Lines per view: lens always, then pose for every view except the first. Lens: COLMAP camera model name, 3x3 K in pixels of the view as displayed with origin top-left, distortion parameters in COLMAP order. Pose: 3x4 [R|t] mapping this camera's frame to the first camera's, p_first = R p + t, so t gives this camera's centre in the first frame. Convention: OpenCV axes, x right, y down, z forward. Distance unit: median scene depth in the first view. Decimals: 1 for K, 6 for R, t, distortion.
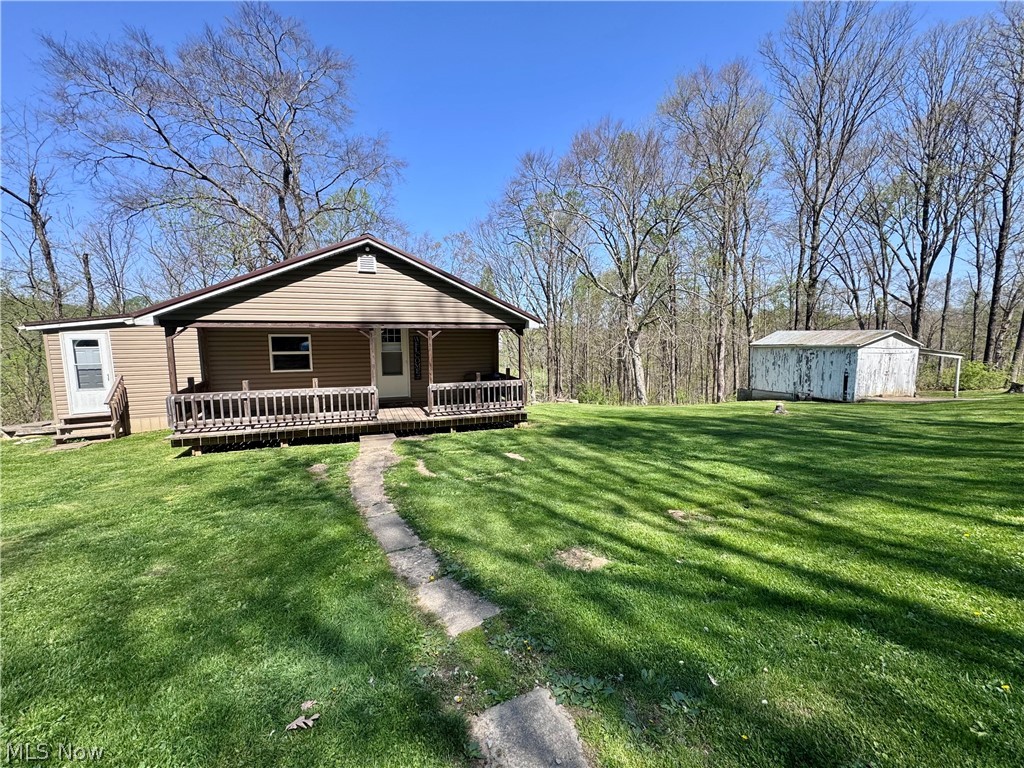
lens RADIAL K [[407.7, 0, 510.0], [0, 407.7, 385.9], [0, 0, 1]] dist [0.000195, 0.000365]
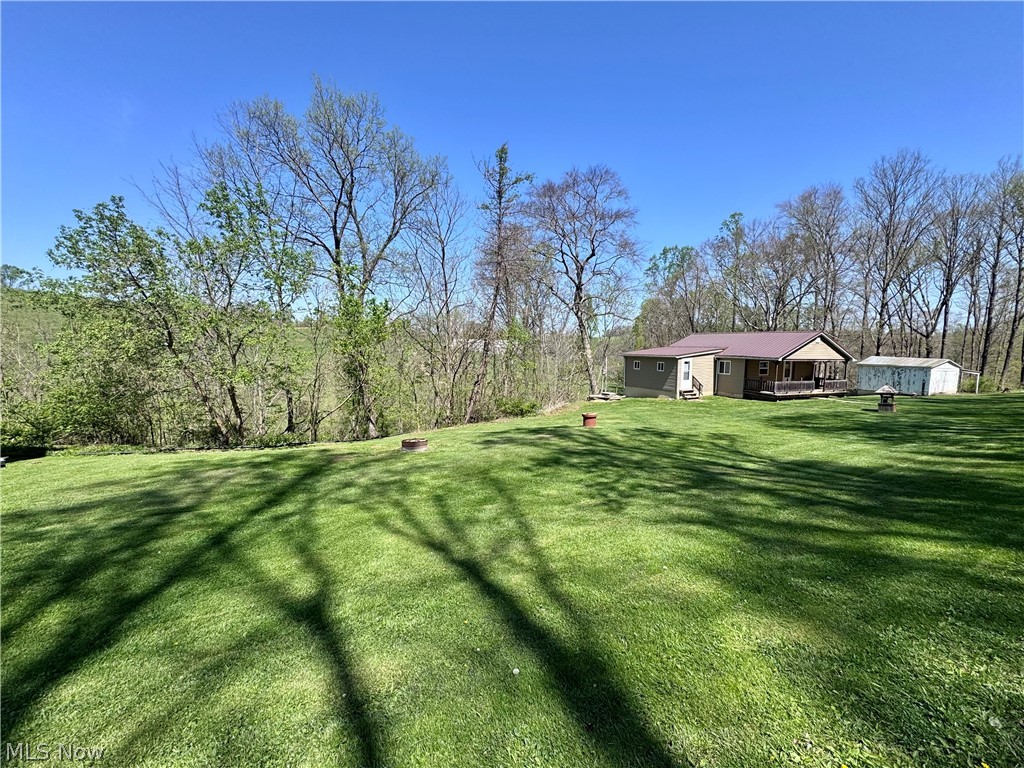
lens RADIAL K [[407.7, 0, 514.3], [0, 407.7, 383.8], [0, 0, 1]] dist [0.000195, 0.000365]
pose [[0.998985, 0.019368, 0.040678, -1.183502], [-0.018657, 0.999668, -0.017783, 0.052017], [-0.041008, 0.017006, 0.999014, -0.843715]]
